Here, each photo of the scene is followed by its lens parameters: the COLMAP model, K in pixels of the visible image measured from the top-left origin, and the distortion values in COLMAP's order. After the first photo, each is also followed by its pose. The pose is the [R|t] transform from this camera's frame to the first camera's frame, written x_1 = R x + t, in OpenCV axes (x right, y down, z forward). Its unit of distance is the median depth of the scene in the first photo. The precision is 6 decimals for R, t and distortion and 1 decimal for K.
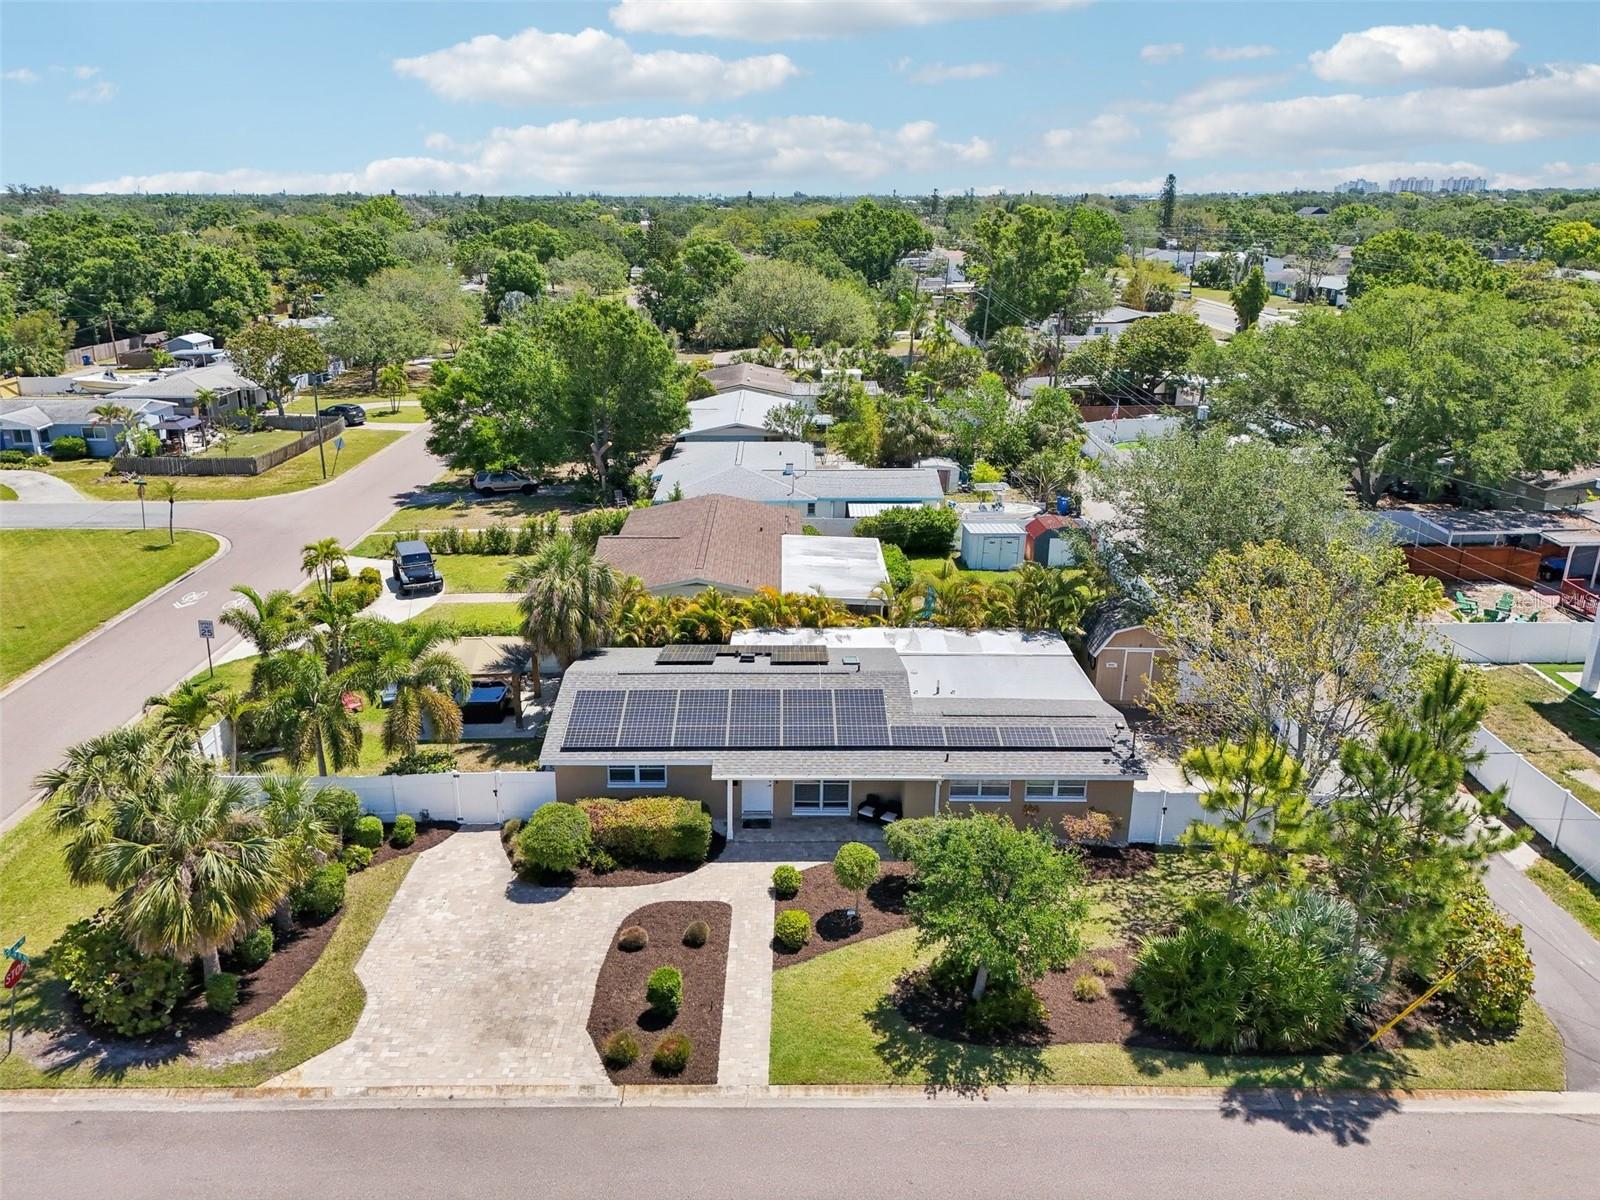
lens RADIAL K [[1174.5, 0, 777.4], [0, 1174.5, 585.0], [0, 0, 1]] dist [0.051040, -0.024642]
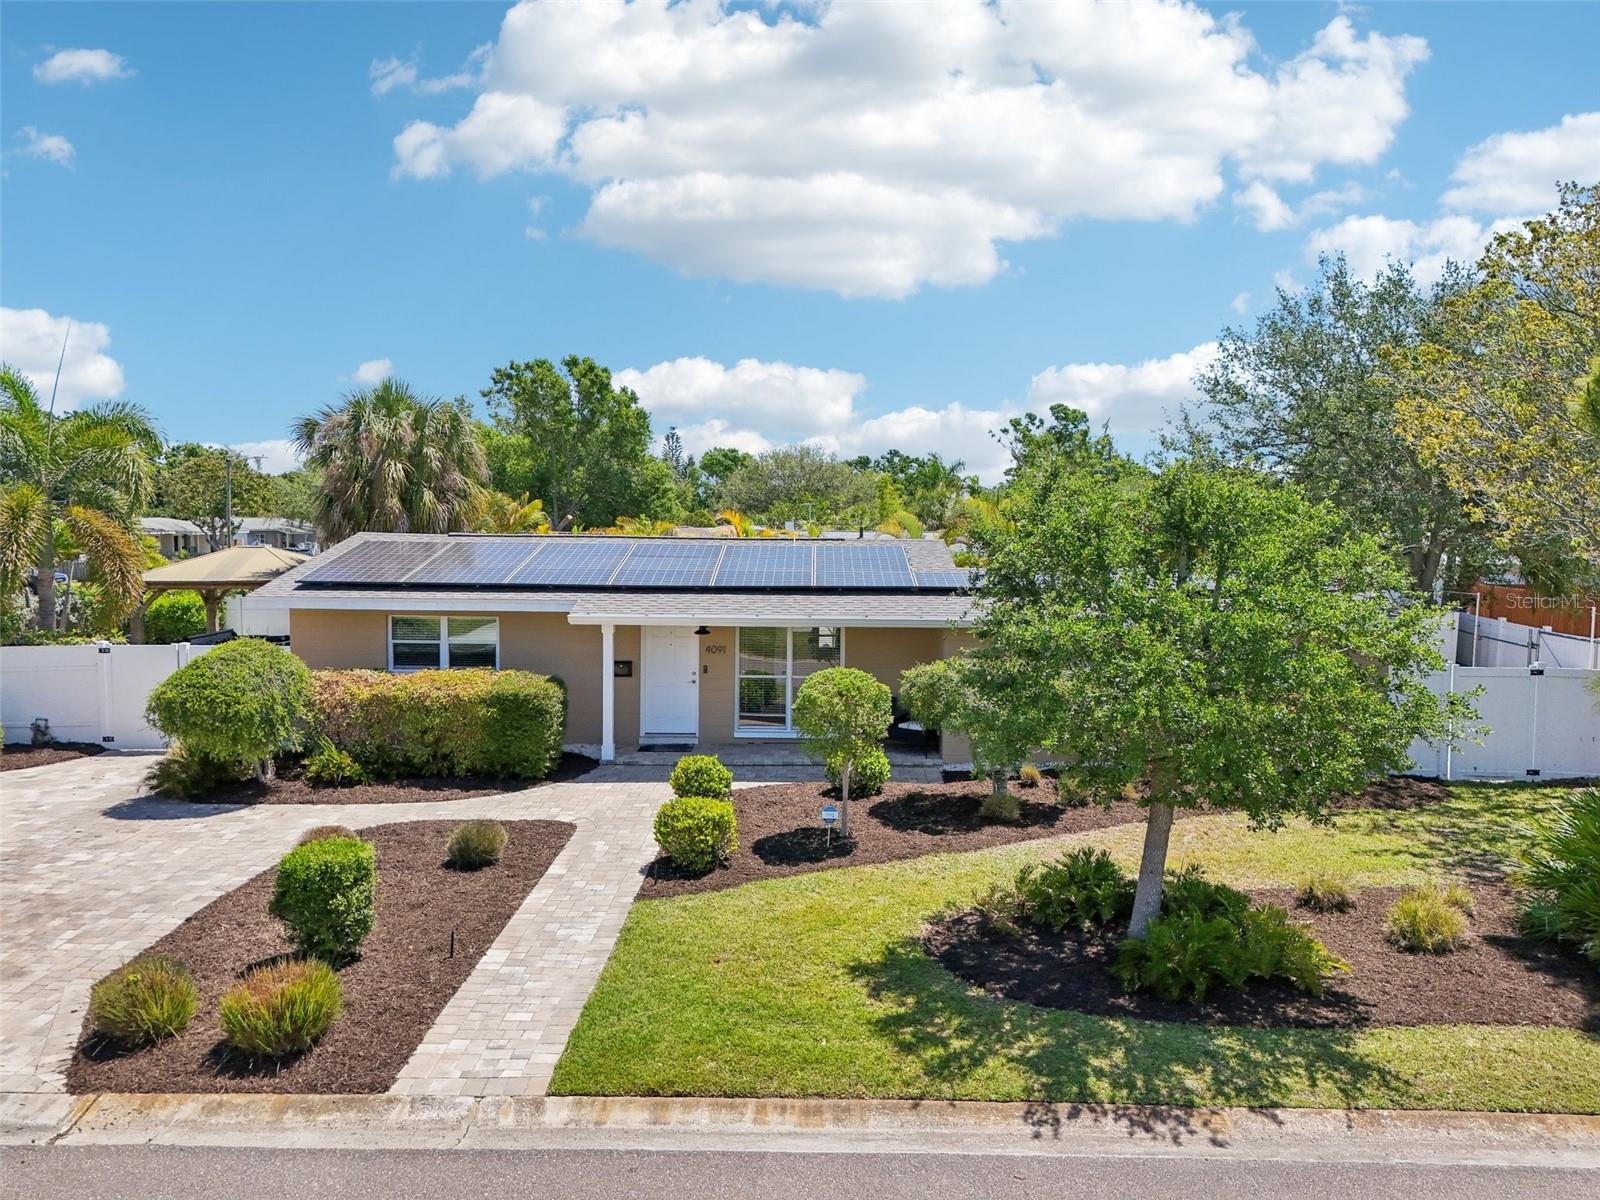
lens RADIAL K [[1174.5, 0, 798.6], [0, 1174.5, 606.5], [0, 0, 1]] dist [0.051040, -0.024642]
pose [[0.999887, 0.012016, -0.009051, 0.060768], [-0.013847, 0.970259, -0.241671, 0.350772], [0.005878, 0.241769, 0.970316, 0.617792]]
